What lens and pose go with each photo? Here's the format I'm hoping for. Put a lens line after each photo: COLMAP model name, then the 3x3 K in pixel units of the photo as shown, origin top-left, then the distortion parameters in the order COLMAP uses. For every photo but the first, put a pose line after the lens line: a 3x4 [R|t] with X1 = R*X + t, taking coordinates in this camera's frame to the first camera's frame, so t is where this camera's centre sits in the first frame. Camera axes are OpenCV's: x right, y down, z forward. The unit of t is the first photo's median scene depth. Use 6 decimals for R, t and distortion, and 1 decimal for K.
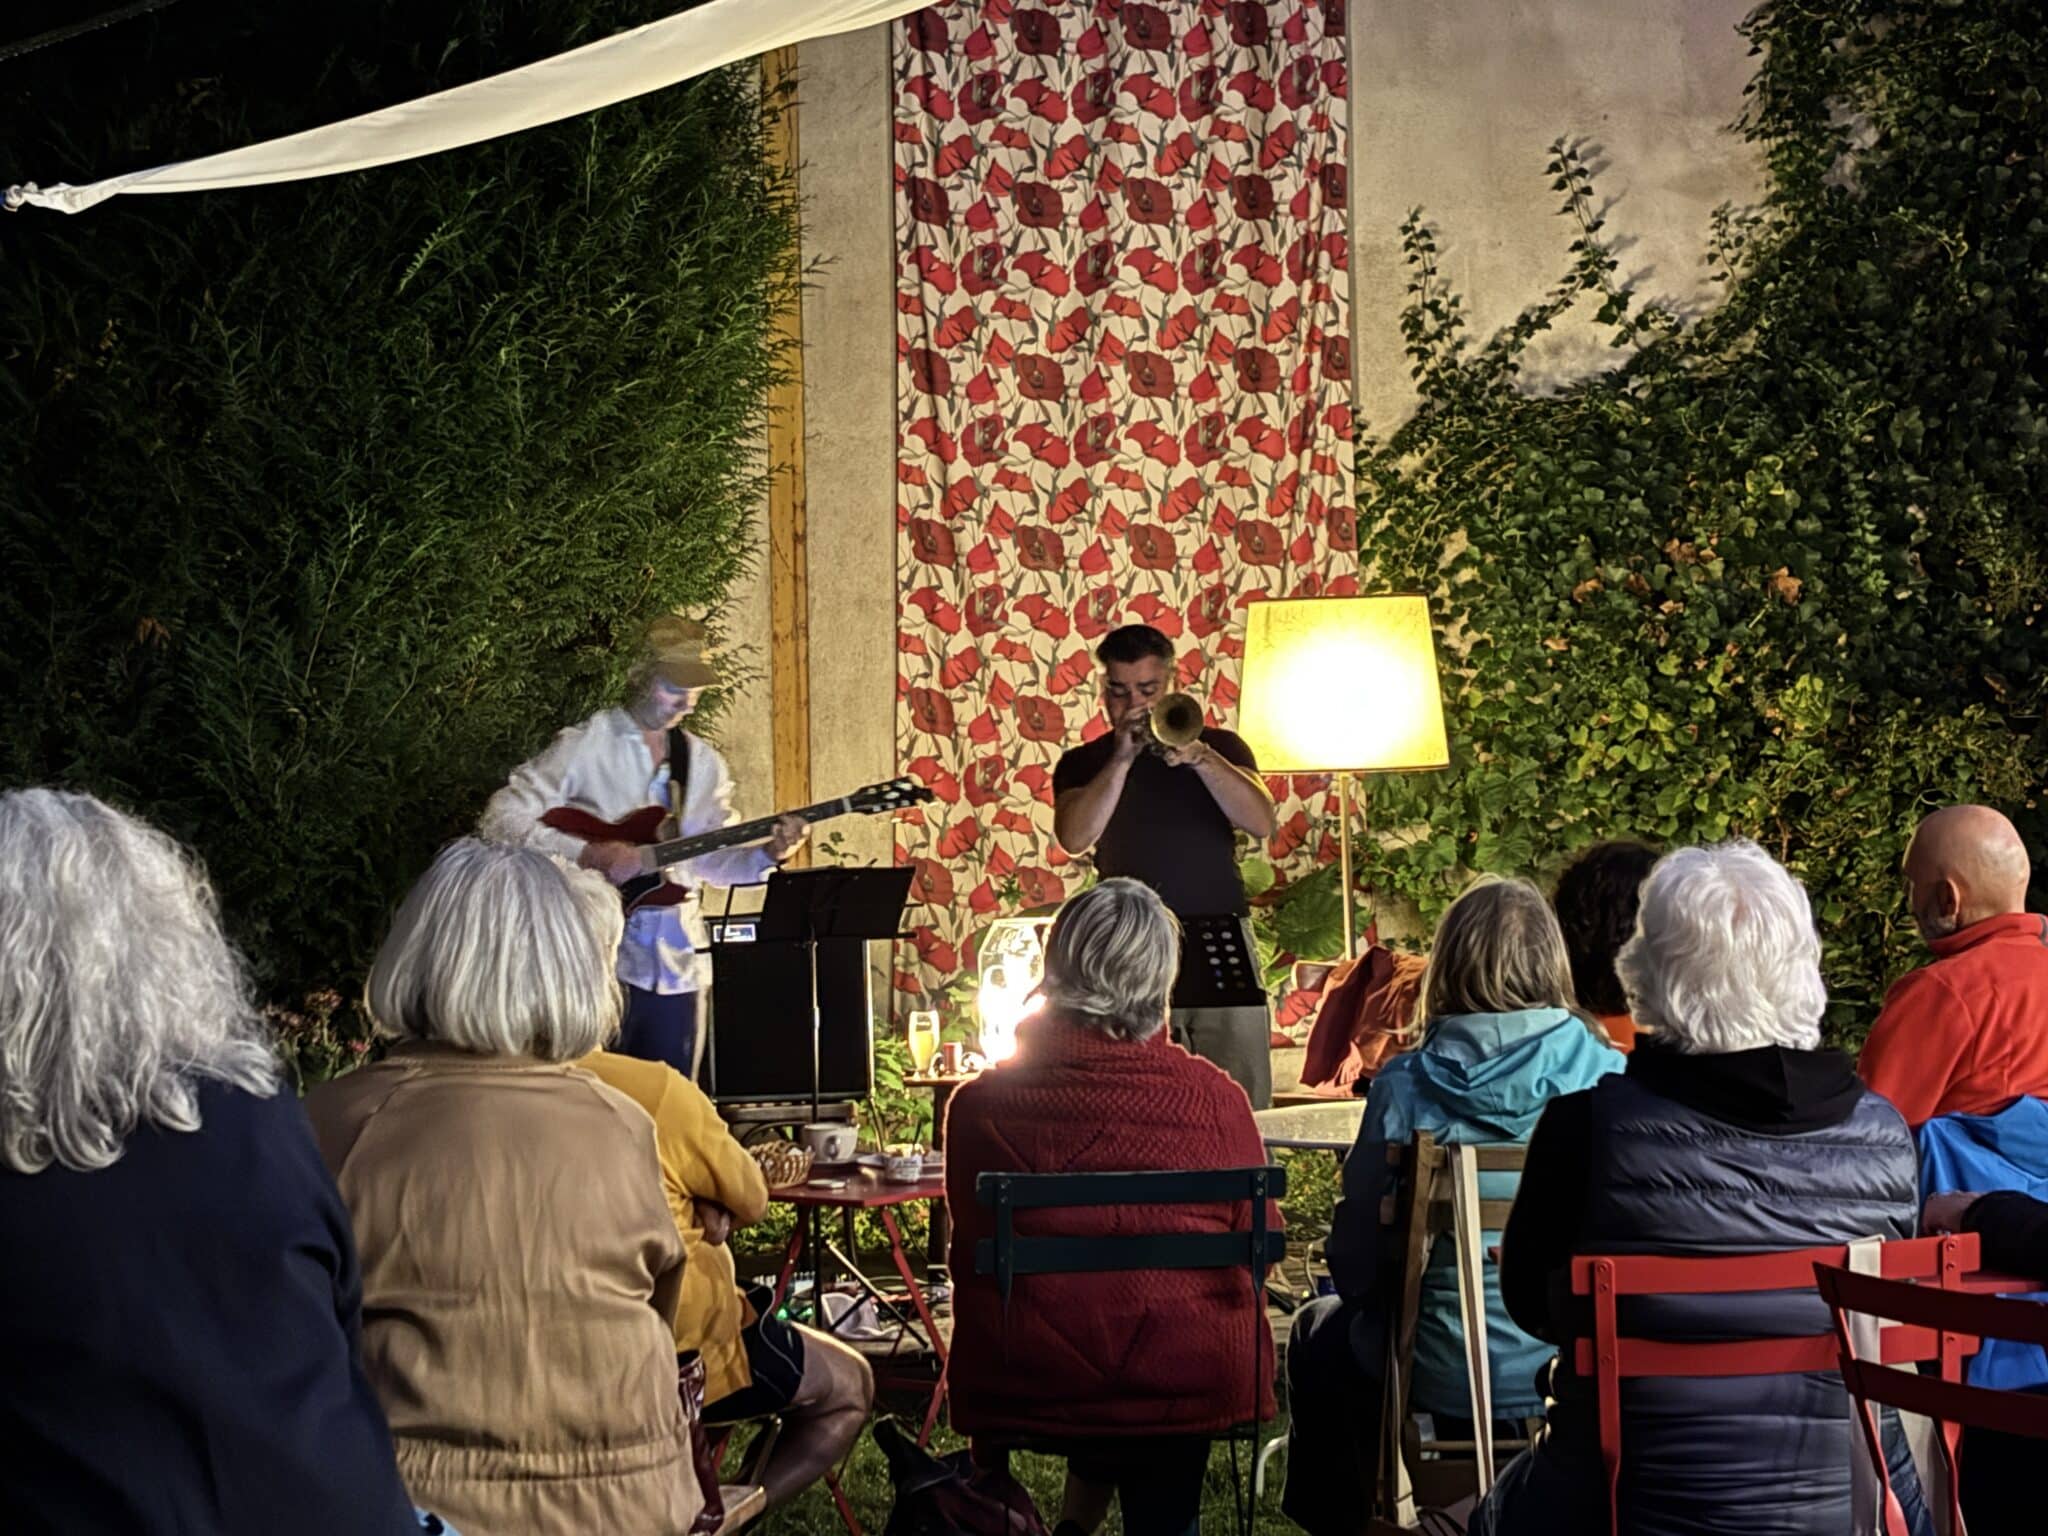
lens RADIAL K [[4294.6, 0, 1019.2], [0, 4294.6, 765.2], [0, 0, 1]] dist [0.108476, 0.000000]
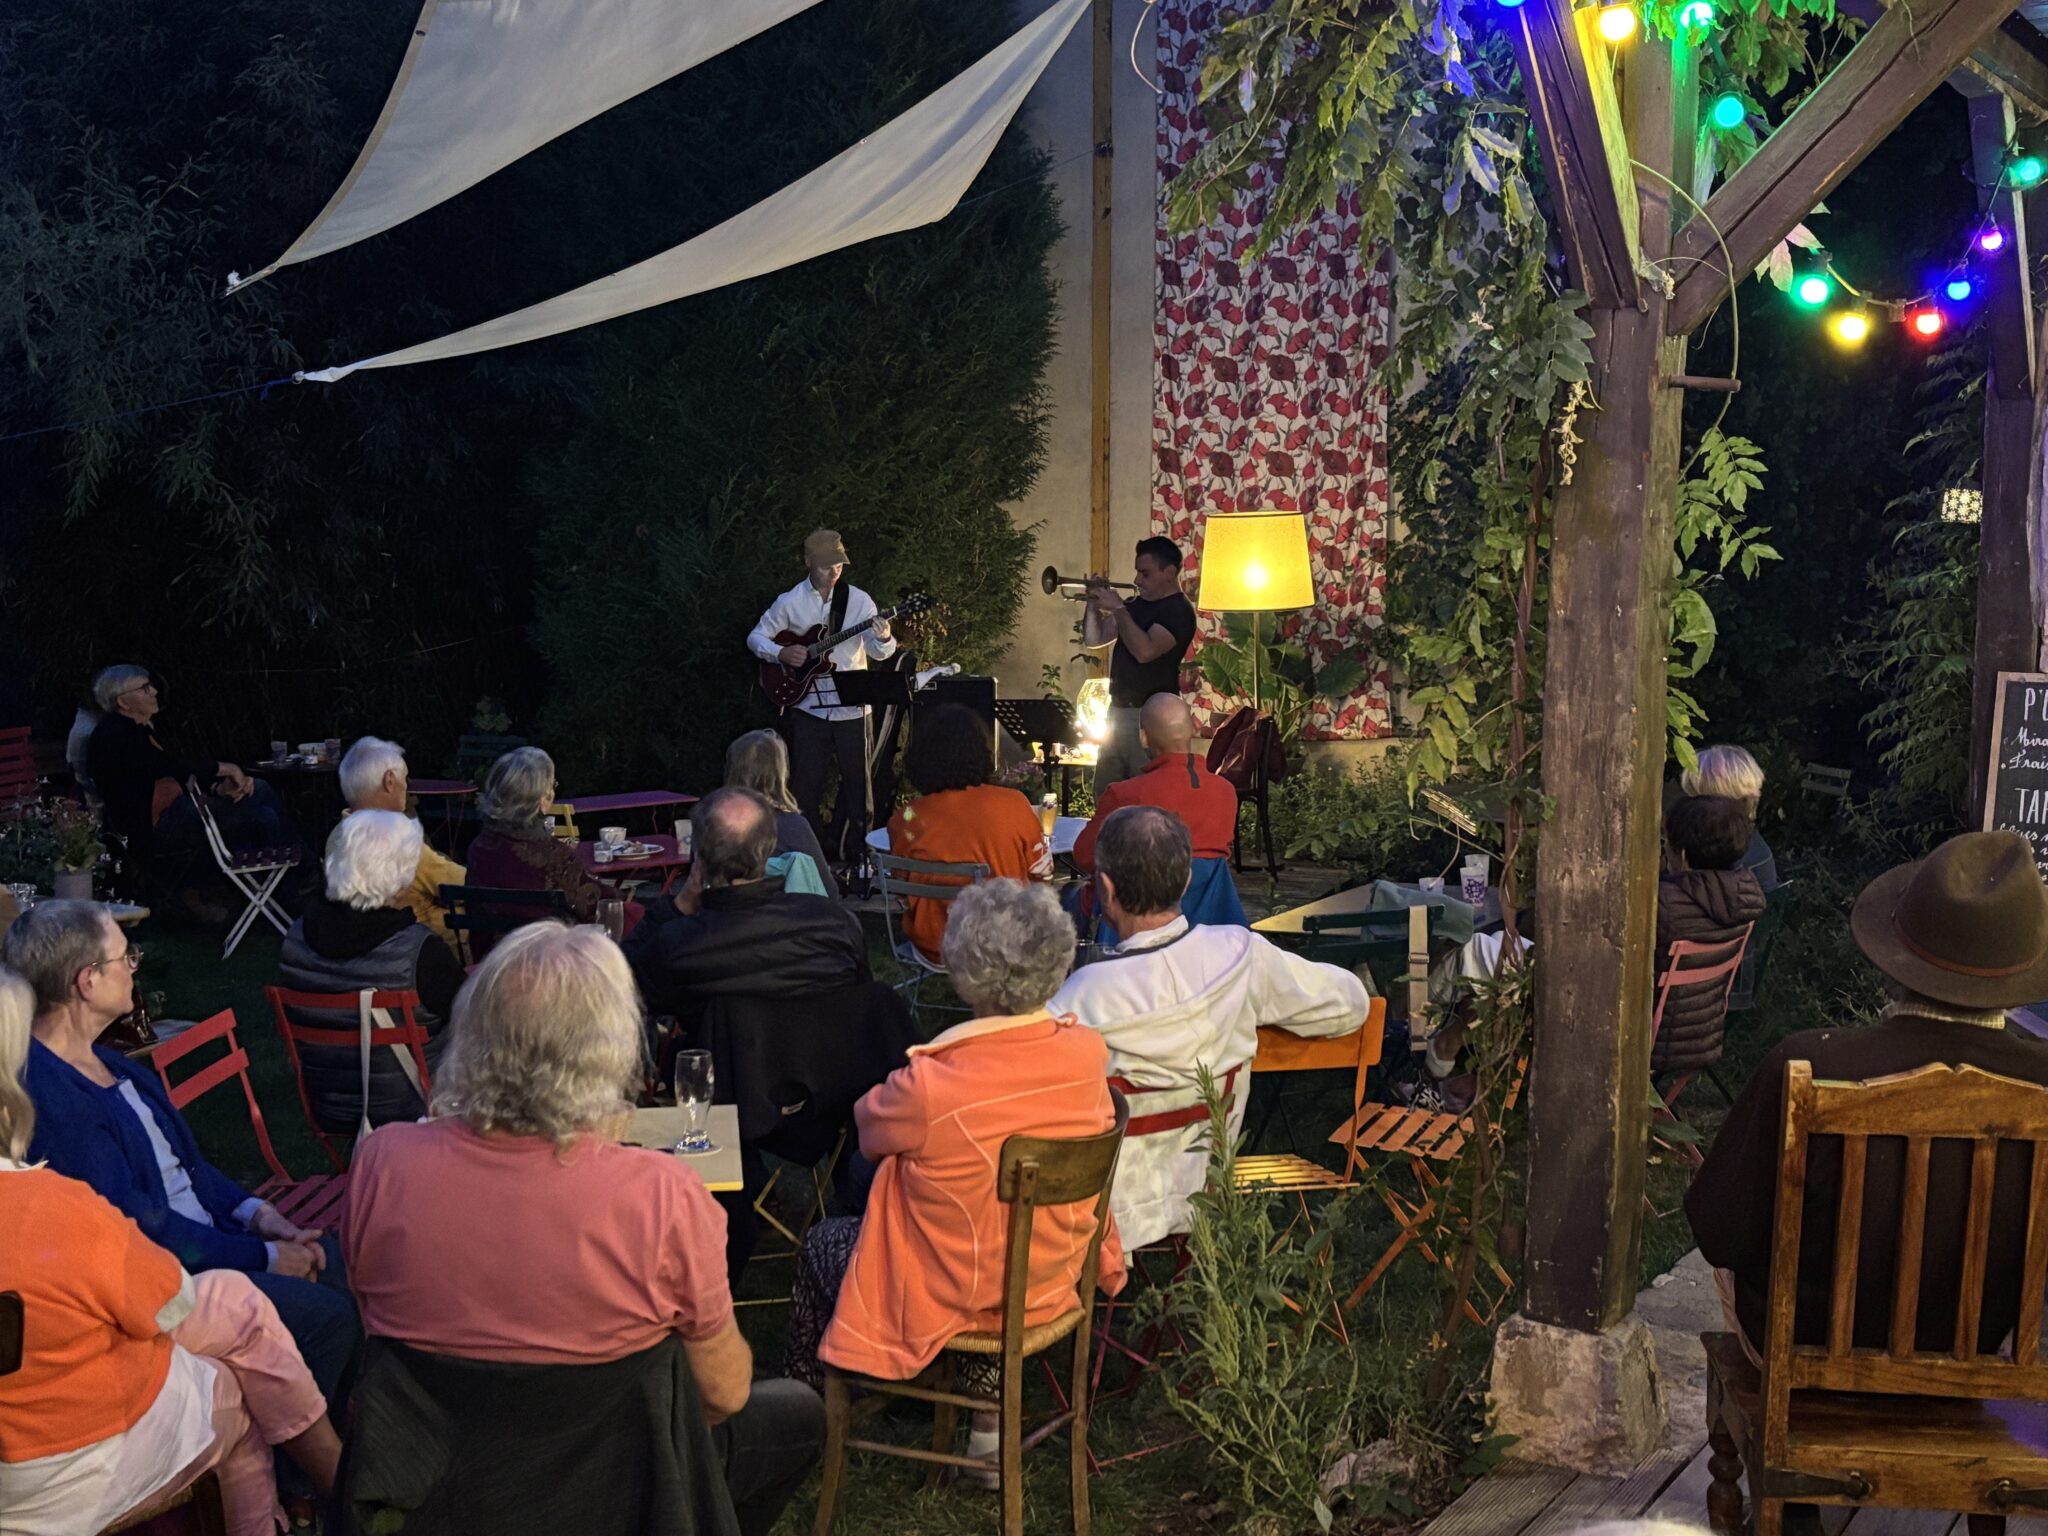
lens RADIAL K [[2364.6, 0, 1025.6], [0, 2364.6, 774.8], [0, 0, 1]] dist [0.033921, 0.000000]
pose [[0.919625, 0.056217, -0.388753, 0.329307], [-0.003046, 0.990696, 0.136057, -0.056416], [0.392785, -0.123937, 0.911241, 0.026374]]
